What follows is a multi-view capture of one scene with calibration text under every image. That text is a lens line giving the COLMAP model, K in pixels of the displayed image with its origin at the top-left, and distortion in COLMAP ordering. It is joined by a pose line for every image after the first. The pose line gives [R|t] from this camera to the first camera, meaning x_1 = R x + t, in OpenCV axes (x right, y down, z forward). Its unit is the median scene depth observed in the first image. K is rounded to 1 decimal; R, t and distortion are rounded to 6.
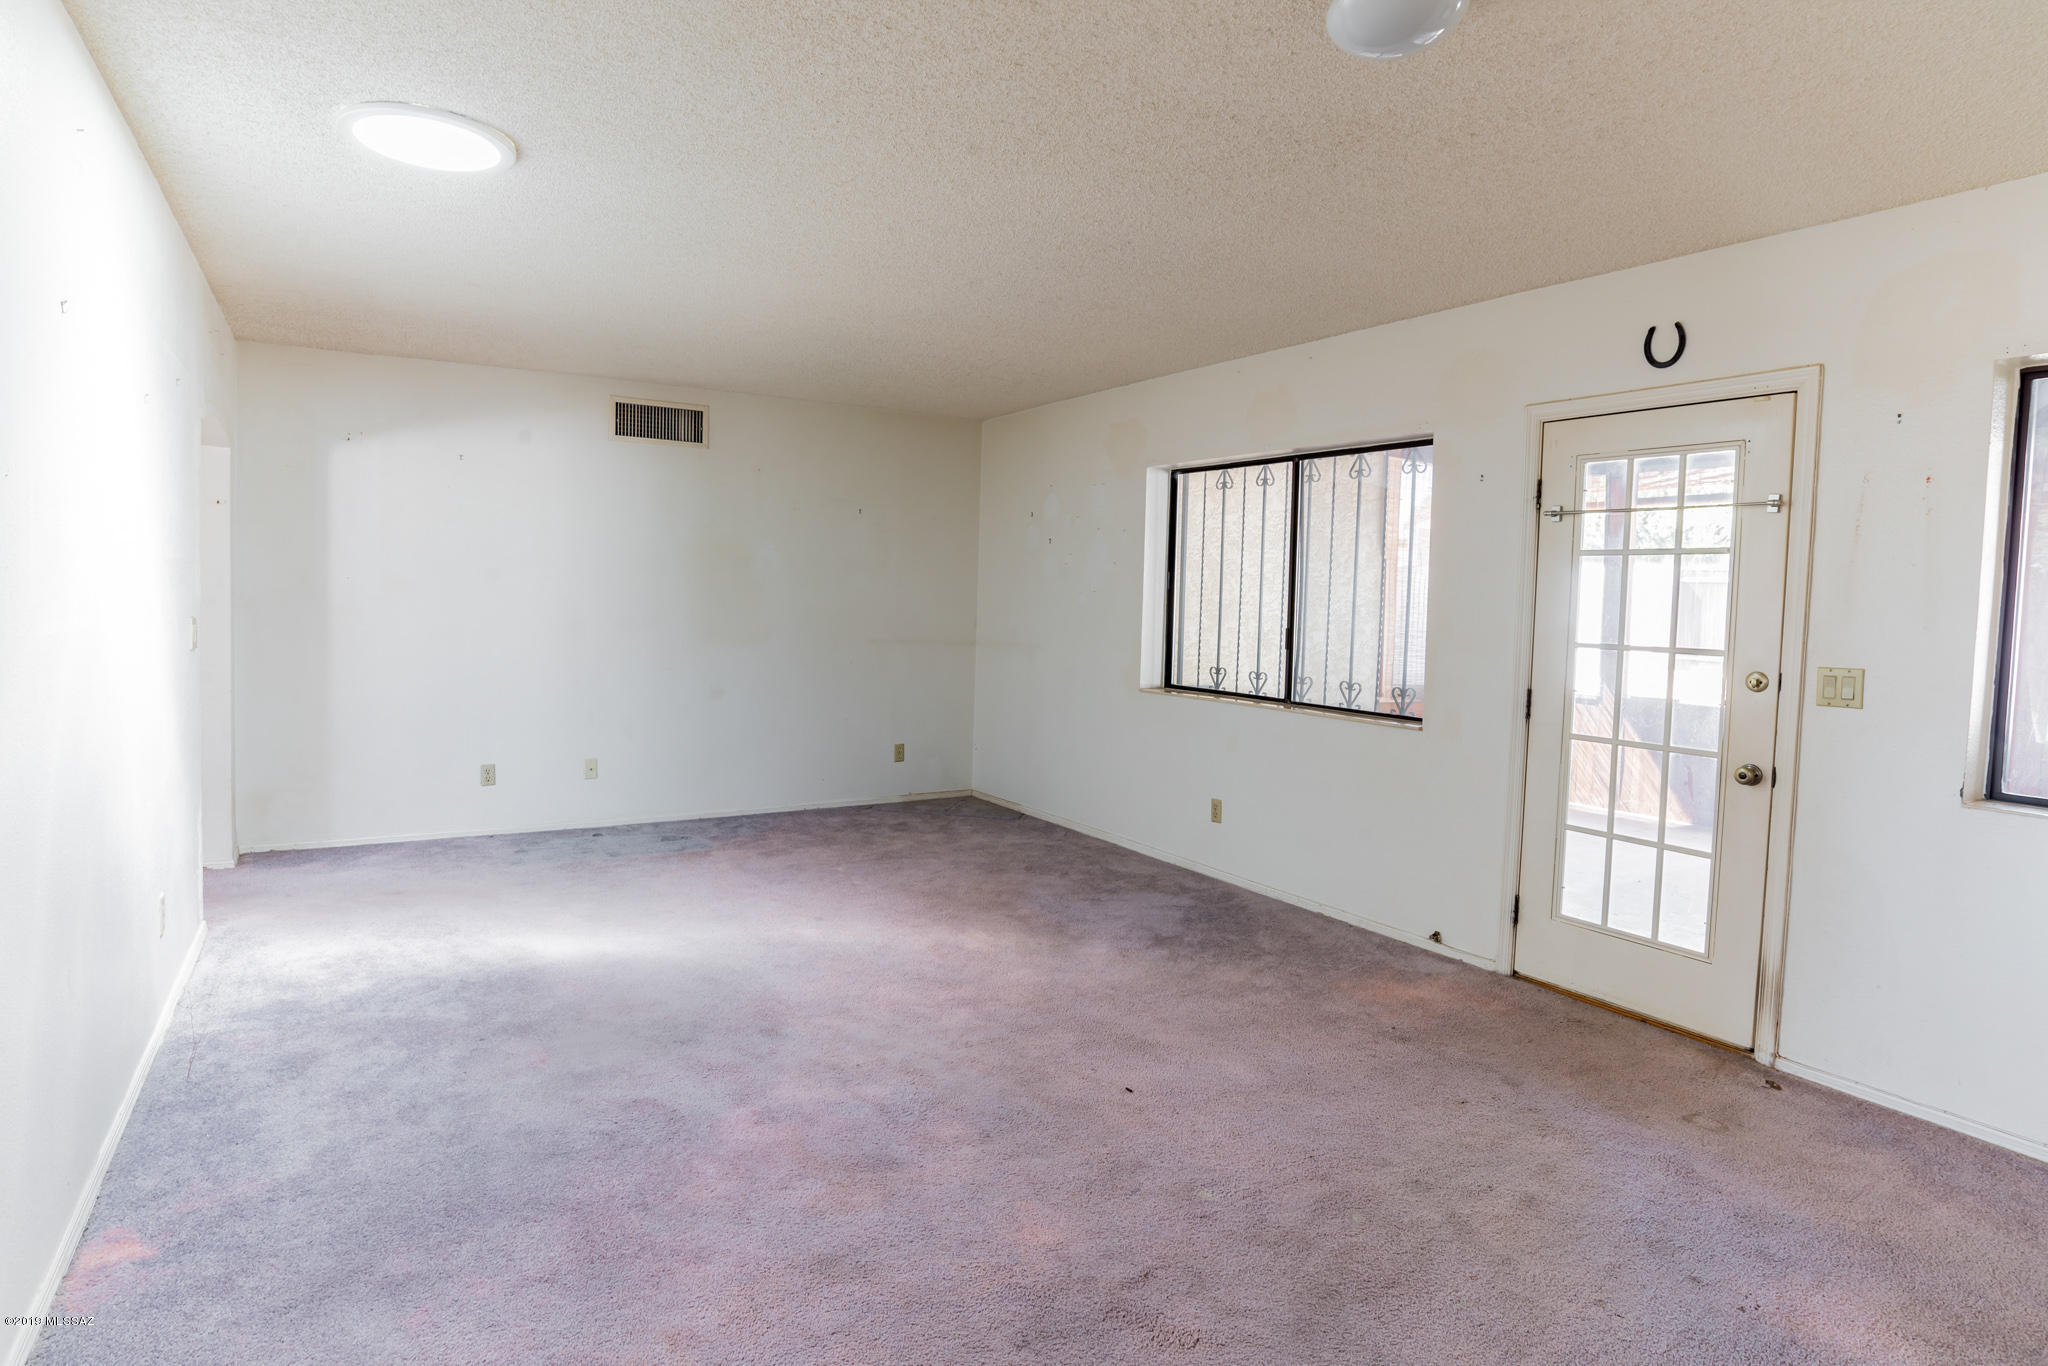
lens RADIAL K [[1081.3, 0, 1021.9], [0, 1081.3, 652.5], [0, 0, 1]] dist [-0.054698, 0.025199]
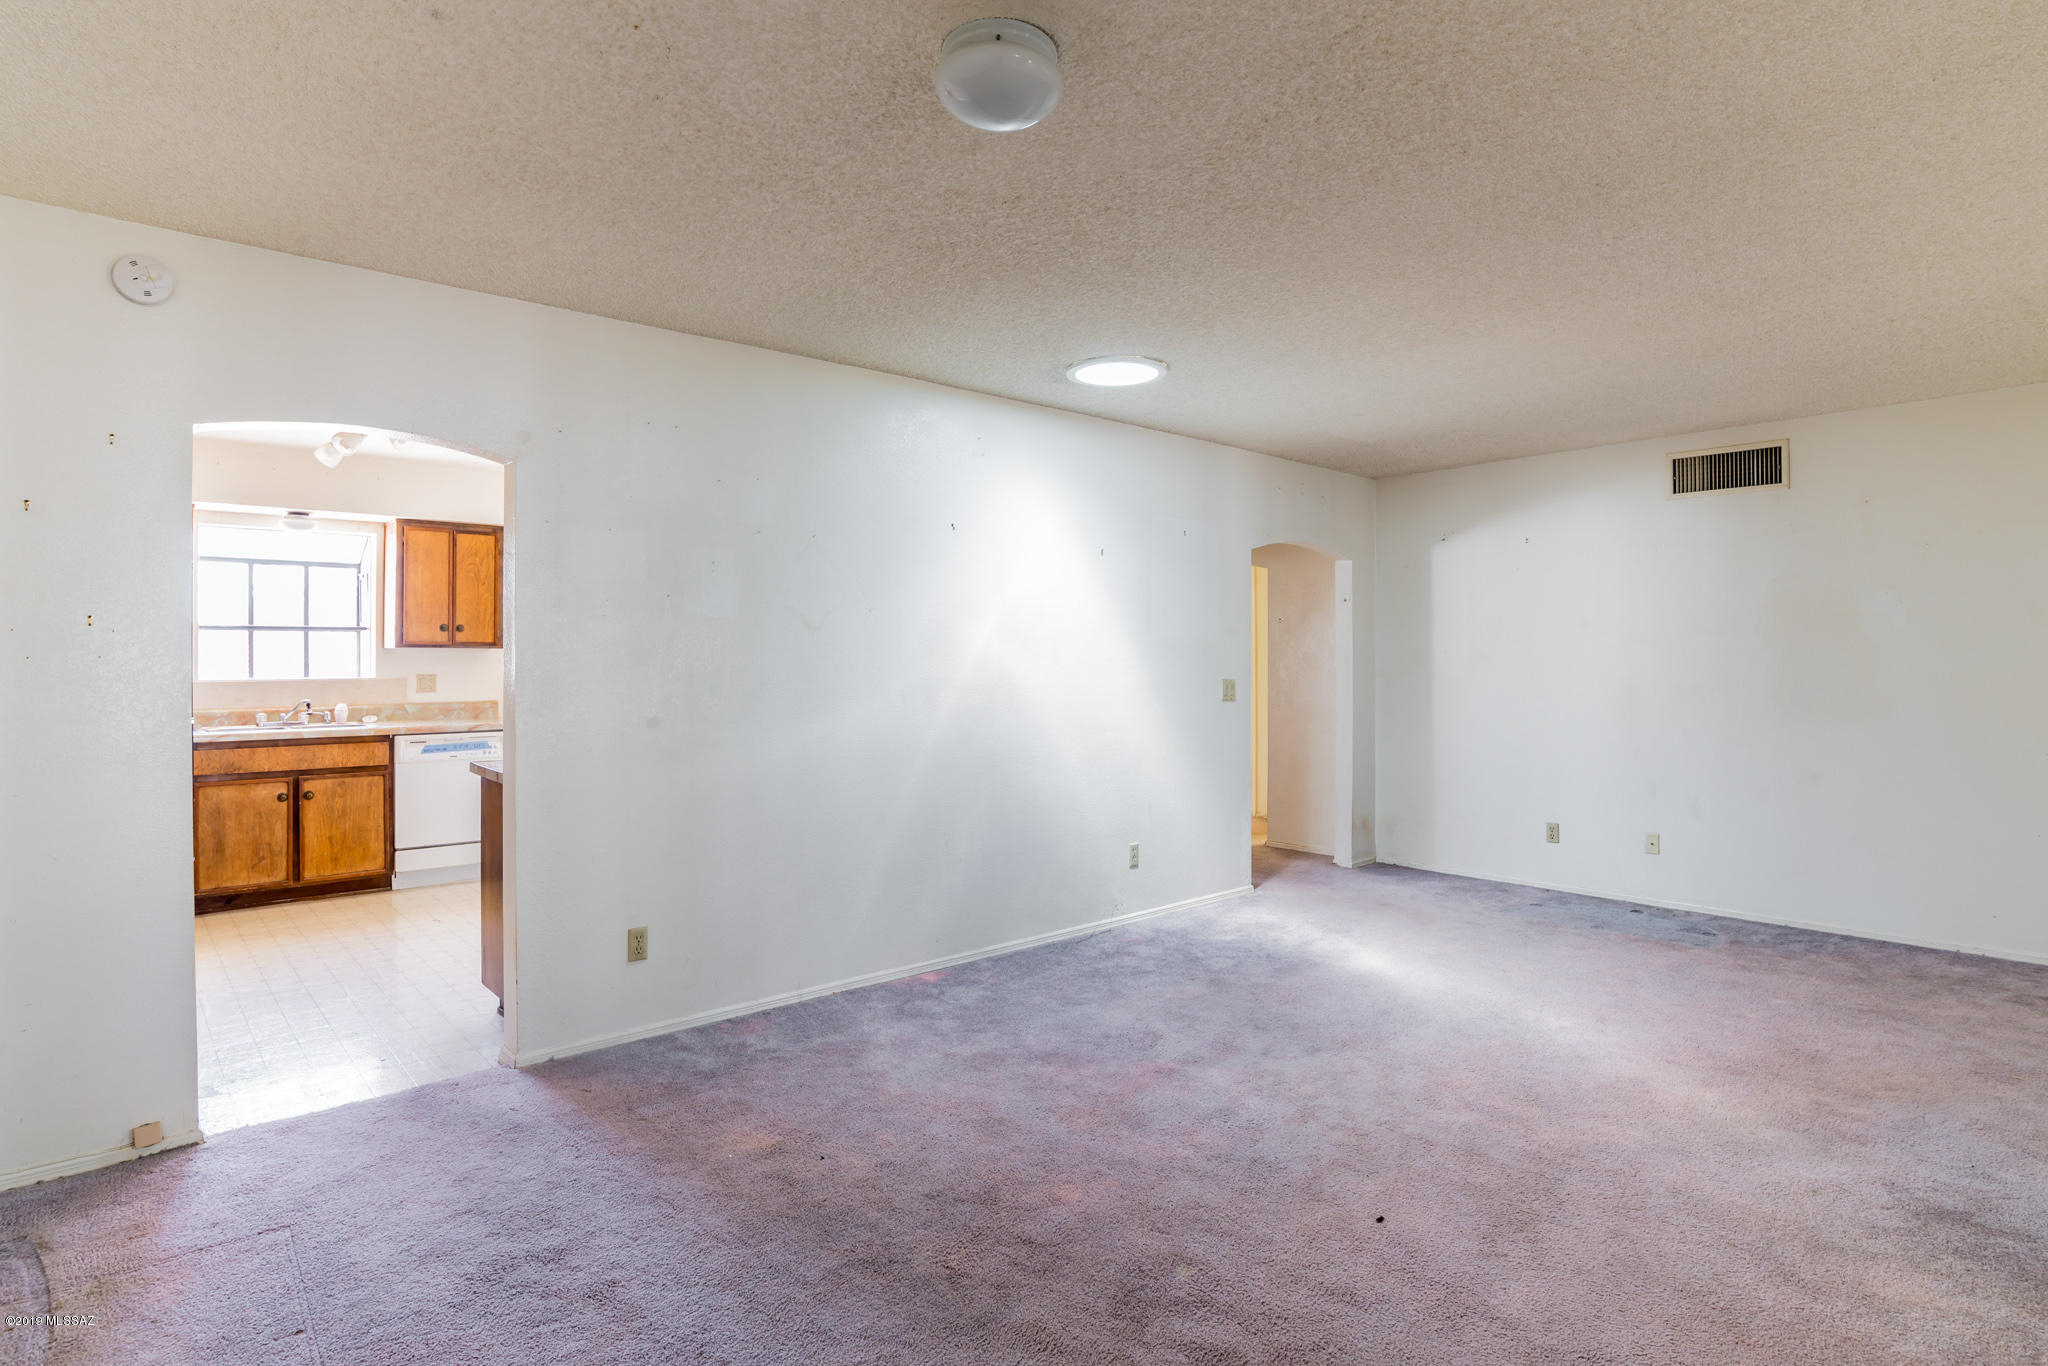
lens RADIAL K [[1081.3, 0, 1021.9], [0, 1081.3, 652.5], [0, 0, 1]] dist [-0.054698, 0.025199]
pose [[0.163304, -0.034421, -0.985975, 0.713133], [-0.047698, 0.997947, -0.042739, 0.008907], [0.985422, 0.054008, 0.161327, 0.448379]]
